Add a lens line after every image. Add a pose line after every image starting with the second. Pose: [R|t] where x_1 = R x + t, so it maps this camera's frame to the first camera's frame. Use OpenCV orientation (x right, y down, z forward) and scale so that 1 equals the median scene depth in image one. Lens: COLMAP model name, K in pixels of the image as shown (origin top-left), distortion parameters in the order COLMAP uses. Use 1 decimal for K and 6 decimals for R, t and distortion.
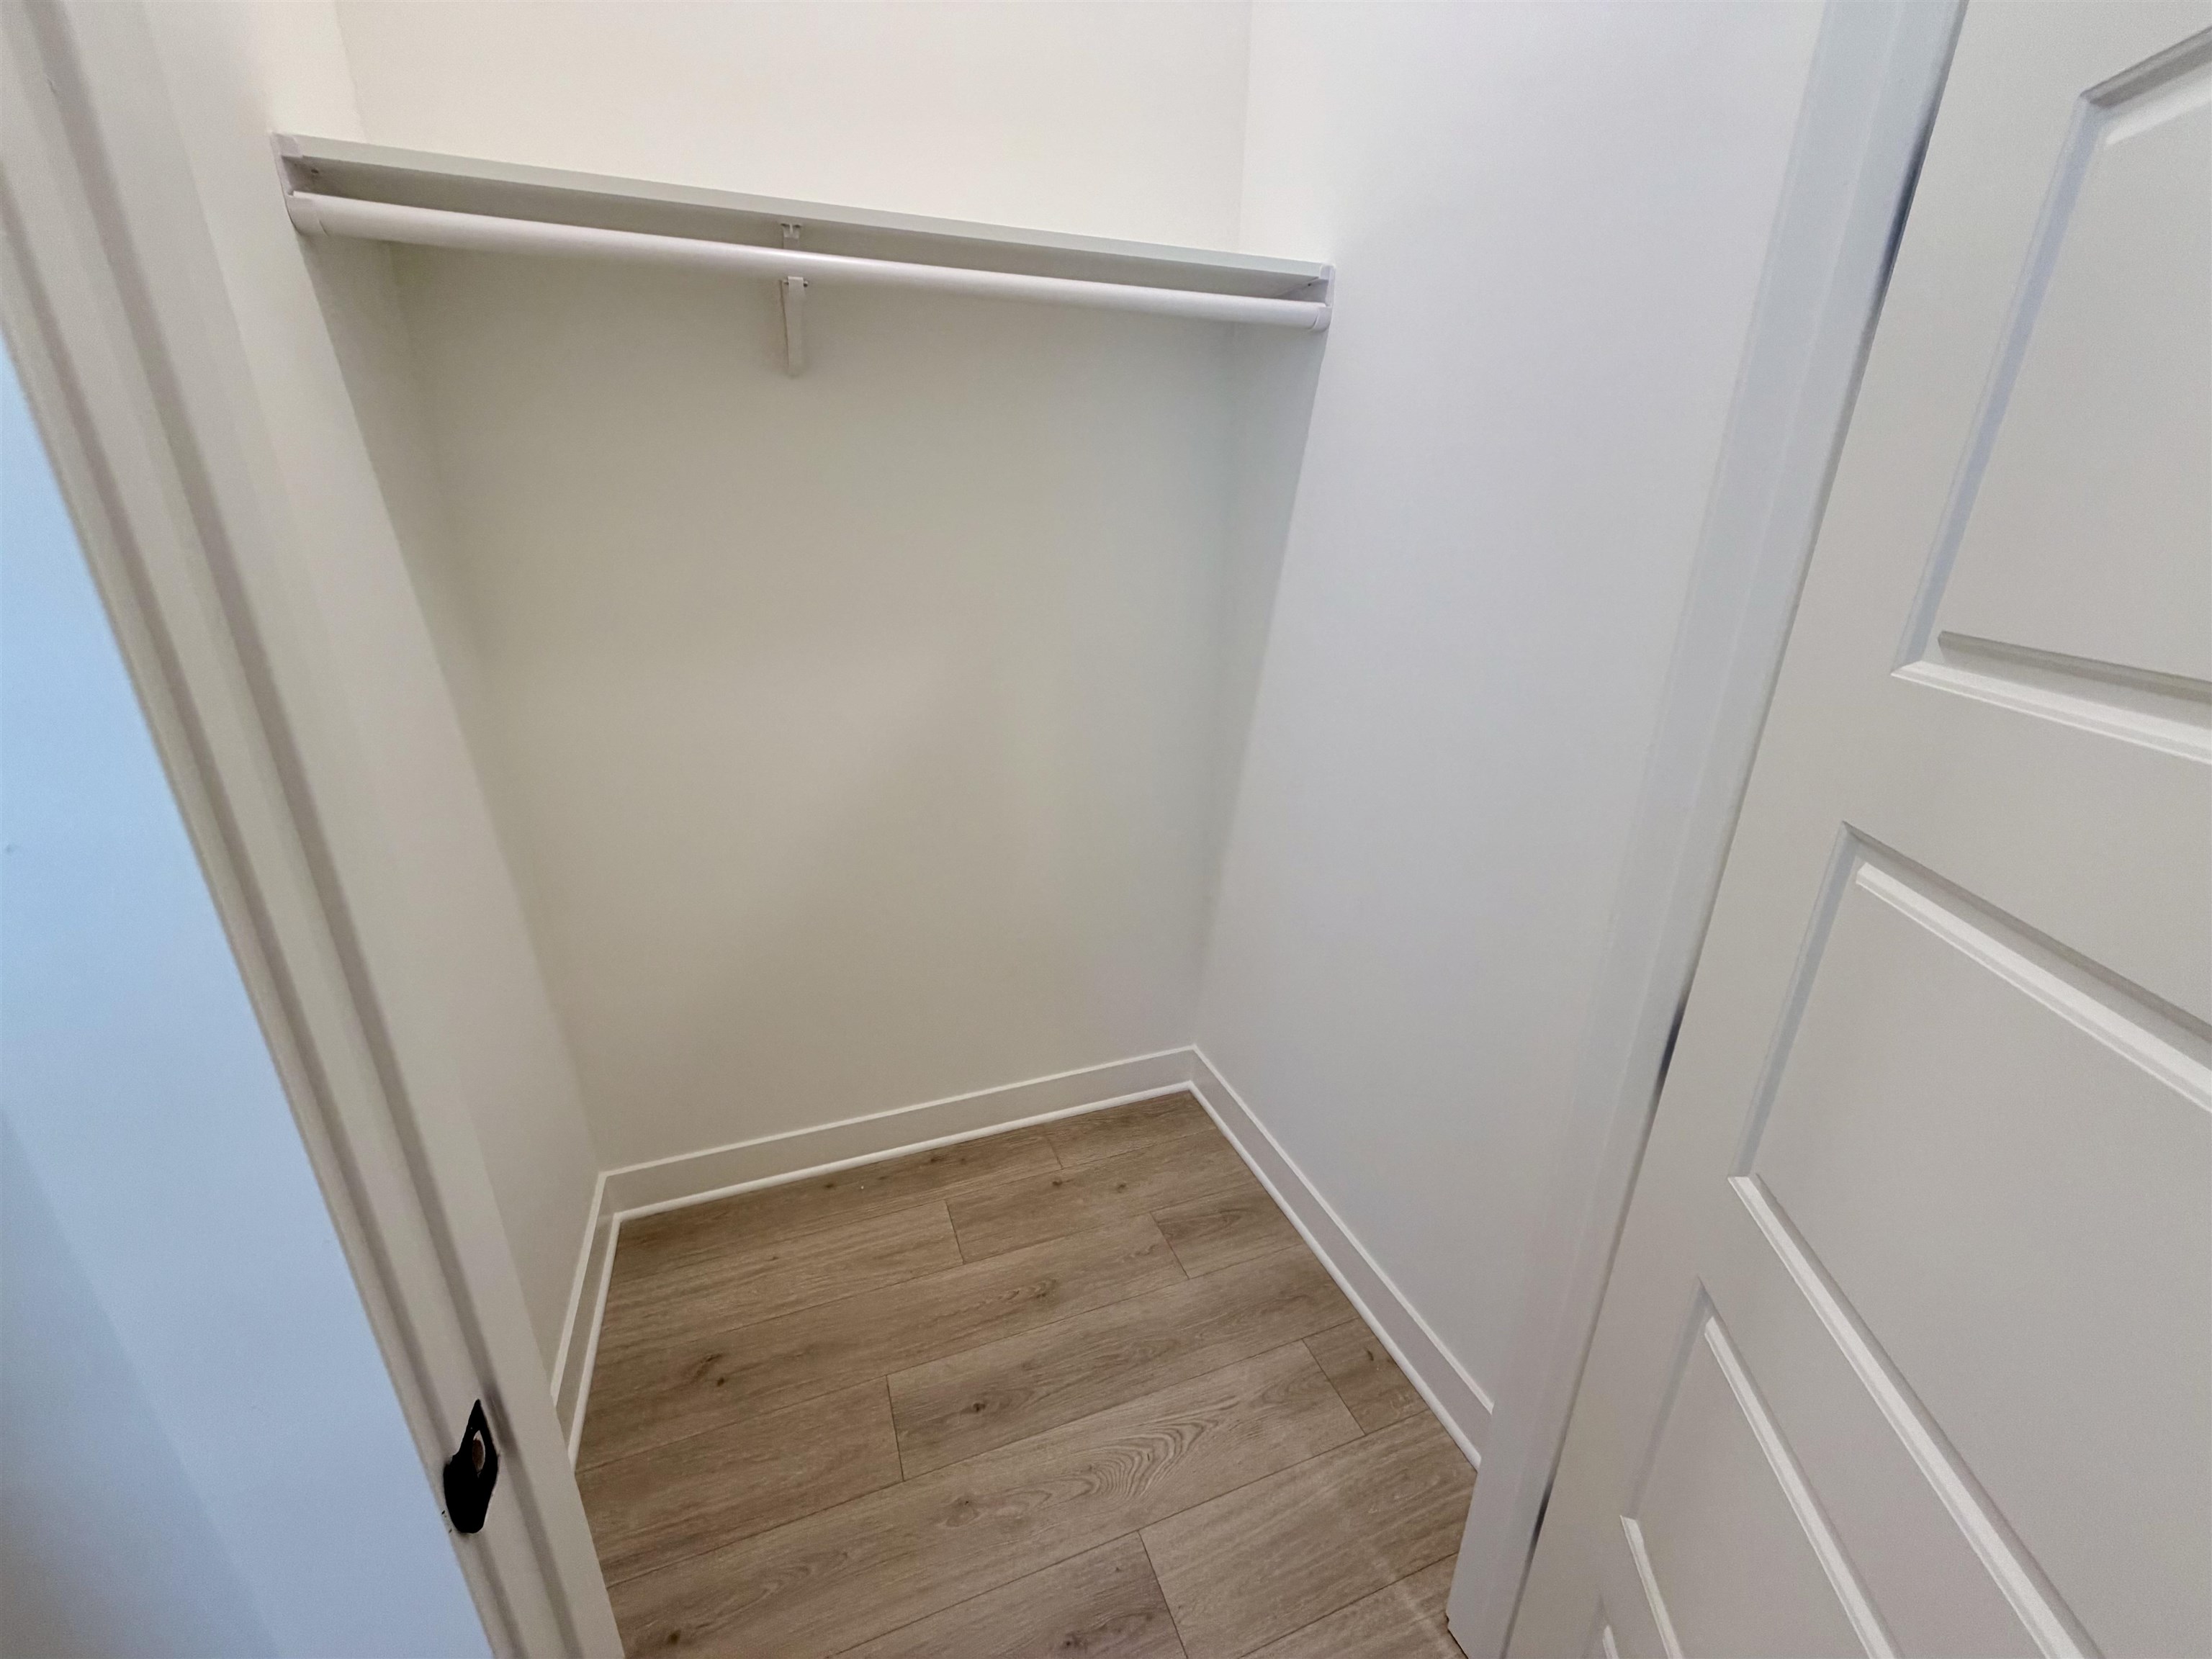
lens RADIAL K [[876.2, 0, 1106.0], [0, 876.2, 829.5], [0, 0, 1]] dist [-0.000870, -0.000196]
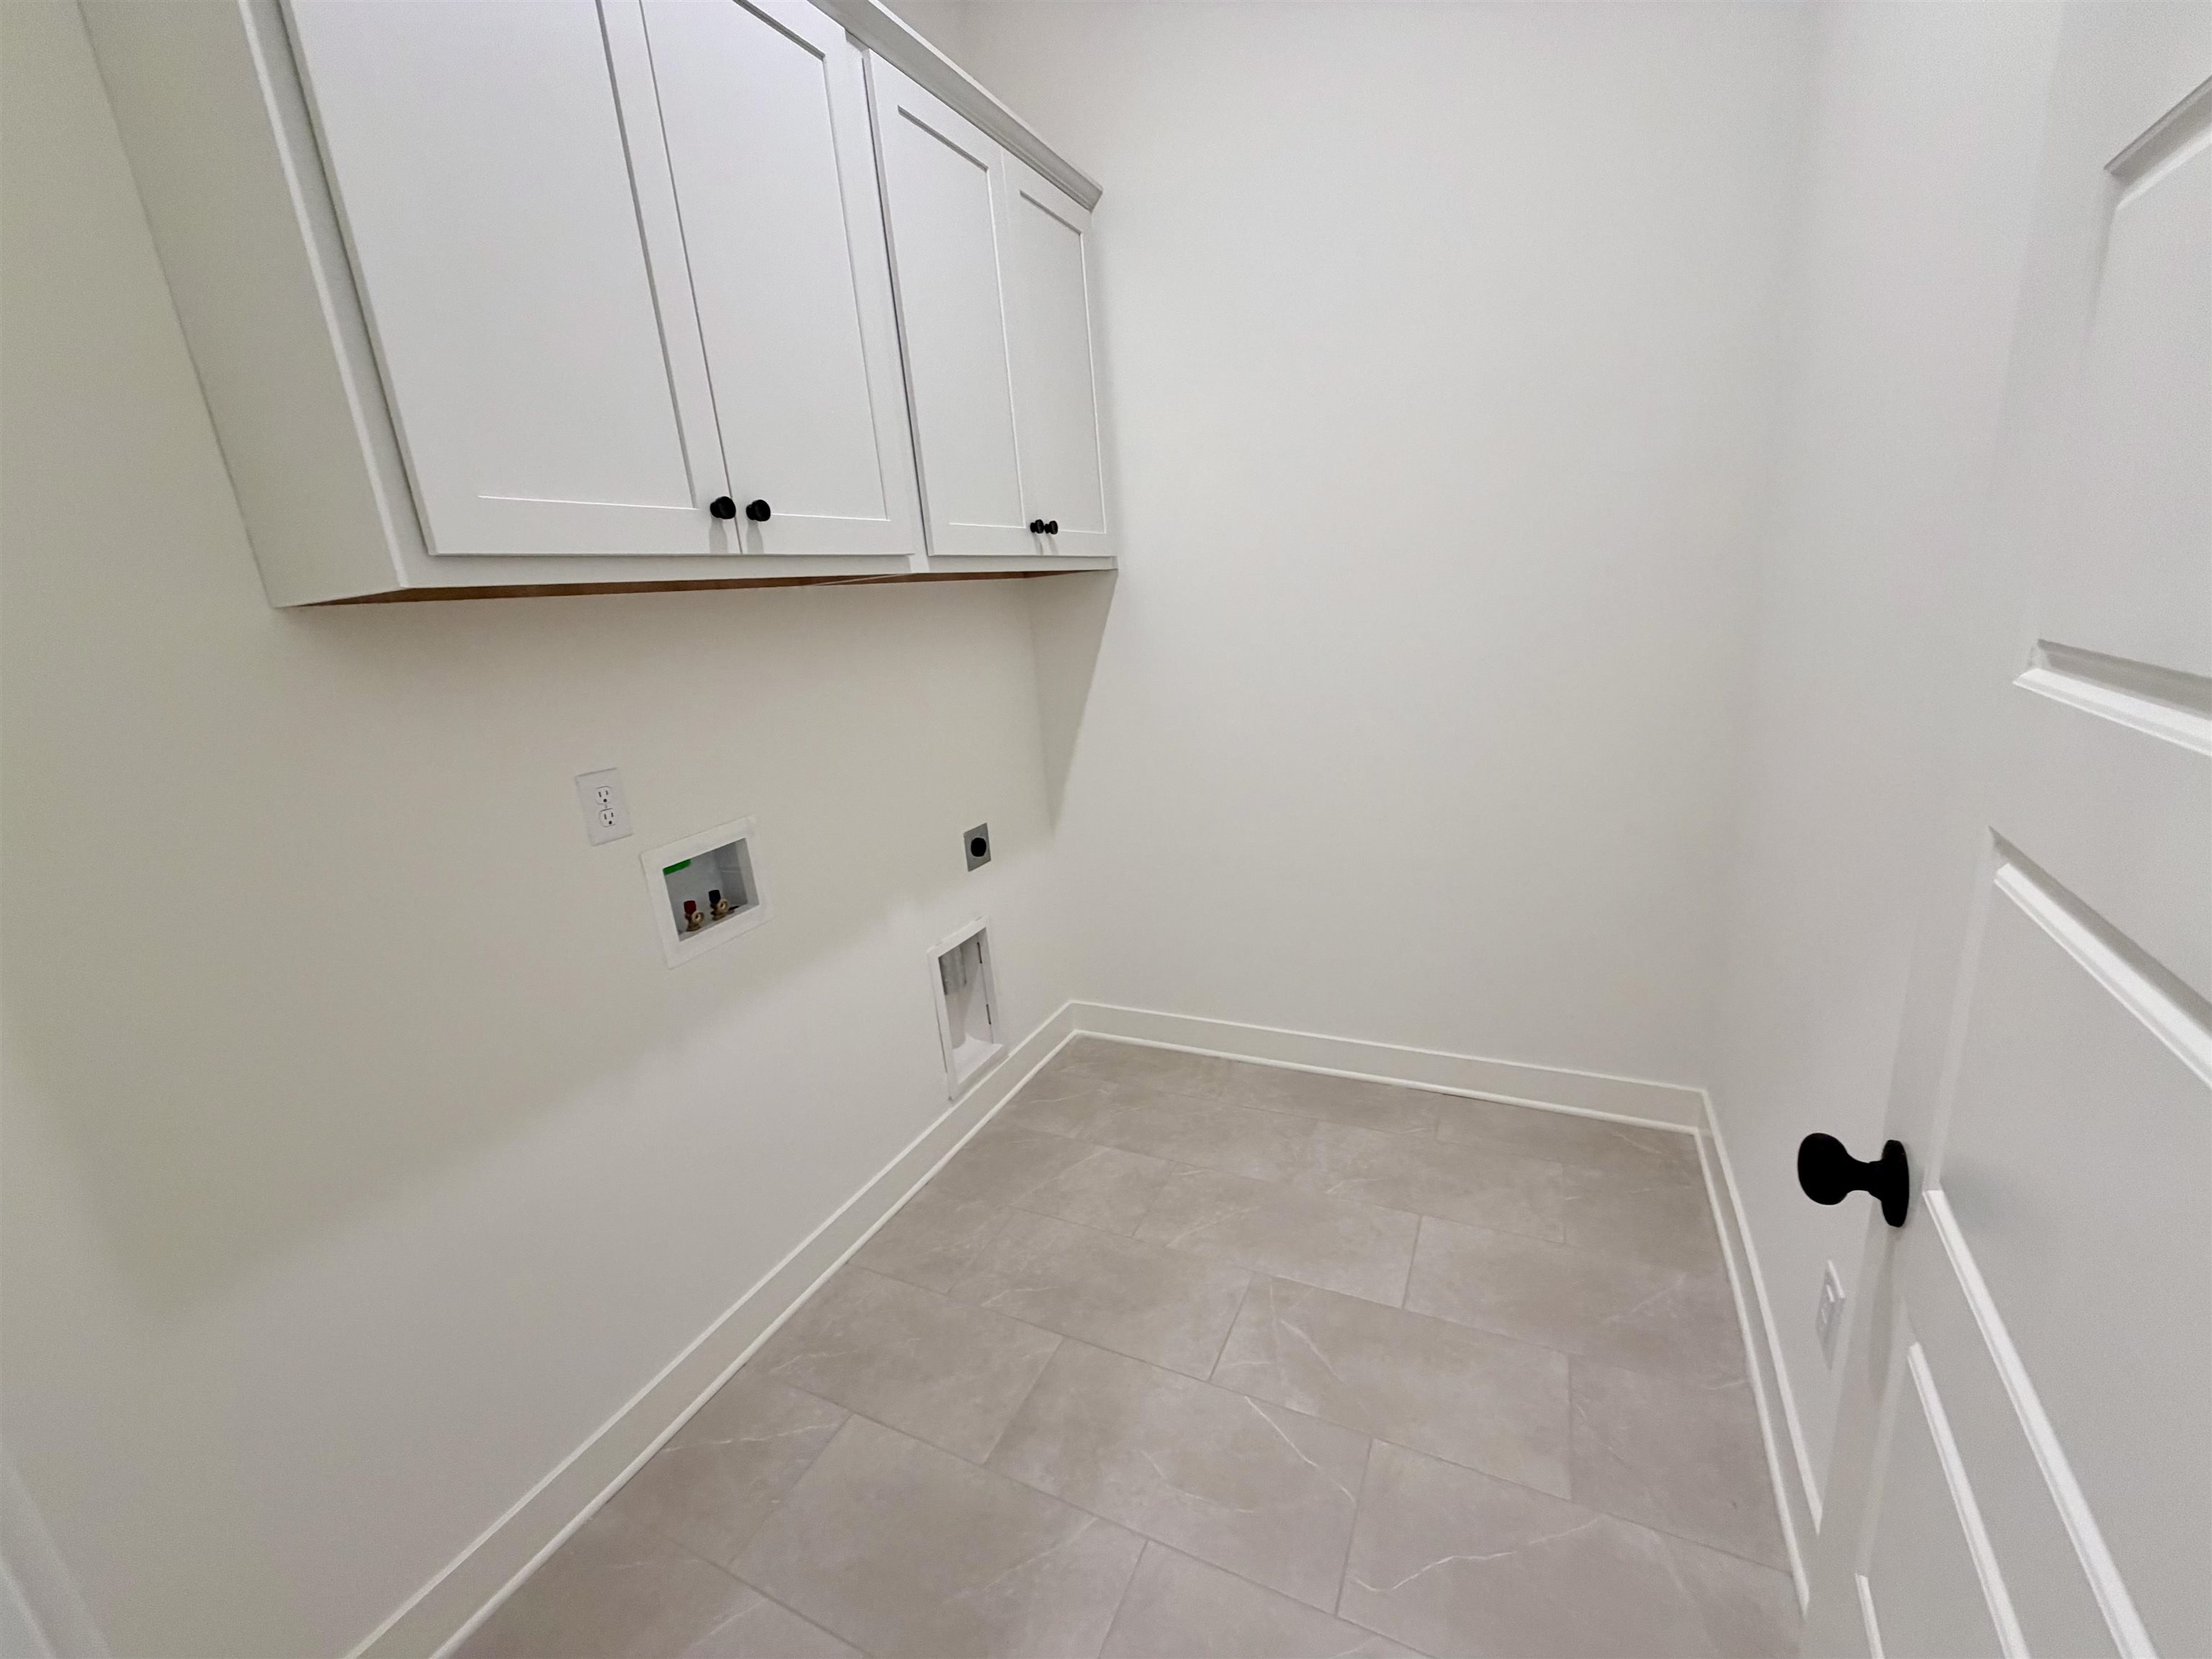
lens RADIAL K [[876.2, 0, 1106.0], [0, 876.2, 829.5], [0, 0, 1]] dist [-0.000870, -0.000196]
pose [[0.902347, 0.038082, -0.429325, 0.422405], [-0.061667, 0.997248, -0.041153, 0.127046], [0.426577, 0.063610, 0.902212, -0.469815]]
